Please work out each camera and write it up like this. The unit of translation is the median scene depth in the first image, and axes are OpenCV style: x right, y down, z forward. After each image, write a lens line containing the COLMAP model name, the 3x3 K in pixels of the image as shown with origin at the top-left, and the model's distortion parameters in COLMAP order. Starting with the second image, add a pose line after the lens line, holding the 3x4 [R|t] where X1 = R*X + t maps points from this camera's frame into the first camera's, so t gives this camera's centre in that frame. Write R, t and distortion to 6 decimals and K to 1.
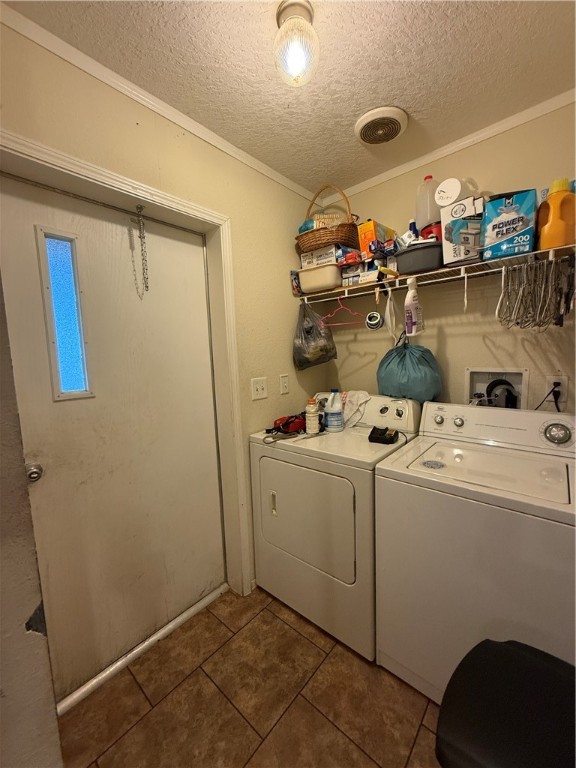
lens RADIAL K [[305.6, 0, 289.9], [0, 305.6, 381.7], [0, 0, 1]] dist [-0.001147, -0.000077]
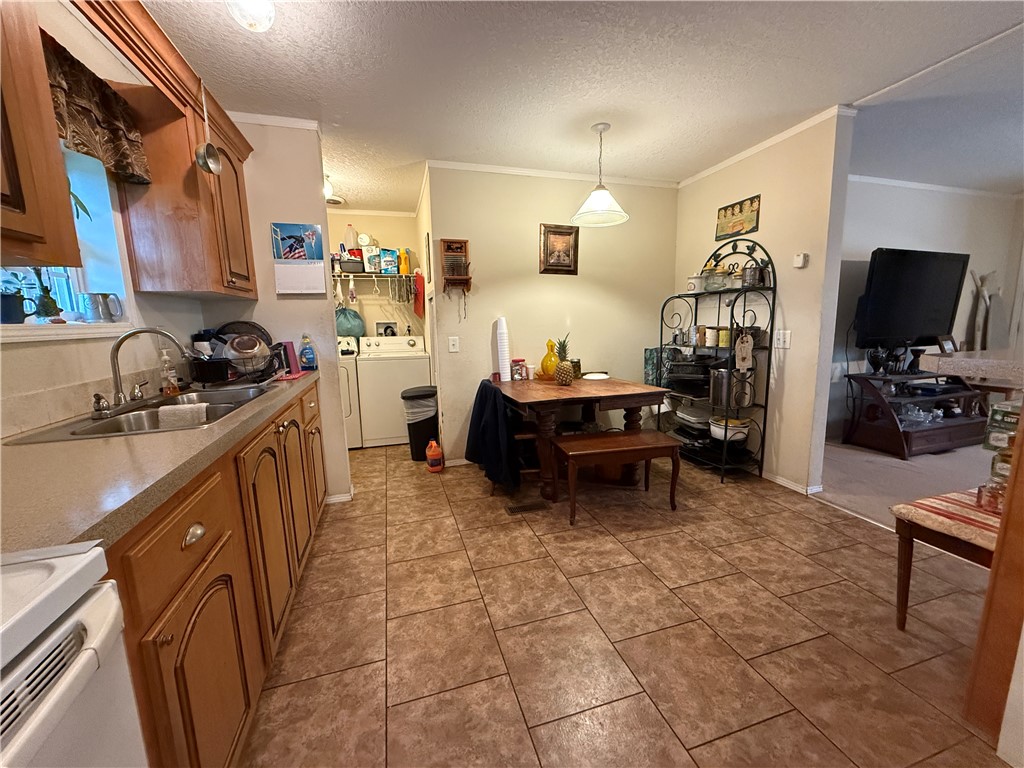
lens RADIAL K [[407.5, 0, 512.4], [0, 407.5, 382.7], [0, 0, 1]] dist [-0.001147, -0.000077]
pose [[0.531542, -0.103548, 0.840679, -1.431645], [0.082435, 0.994112, 0.070324, 0.283813], [-0.843011, 0.031921, 0.536949, -1.399514]]
